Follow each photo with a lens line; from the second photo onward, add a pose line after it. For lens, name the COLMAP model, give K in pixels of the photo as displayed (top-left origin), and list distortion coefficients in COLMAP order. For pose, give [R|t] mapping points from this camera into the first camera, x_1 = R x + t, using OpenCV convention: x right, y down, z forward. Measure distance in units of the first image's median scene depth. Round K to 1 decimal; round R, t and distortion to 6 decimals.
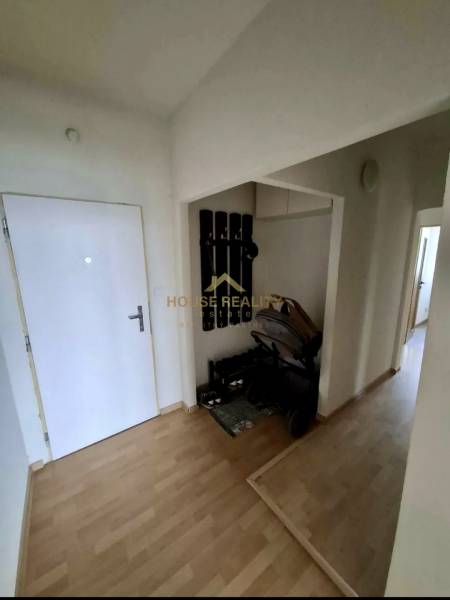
lens RADIAL K [[235.9, 0, 228.9], [0, 235.9, 295.6], [0, 0, 1]] dist [-0.001860, -0.000041]
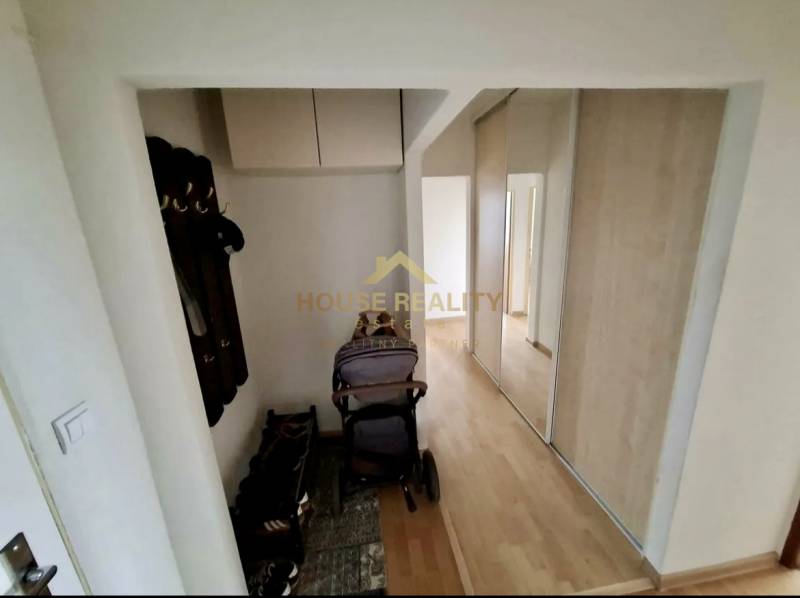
lens RADIAL K [[314.6, 0, 400.4], [0, 314.6, 286.9], [0, 0, 1]] dist [-0.001860, -0.000041]
pose [[0.487730, -0.204836, 0.848623, -0.370034], [0.209030, 0.971208, 0.114288, -0.115129], [-0.847600, 0.121646, 0.516504, 0.488166]]
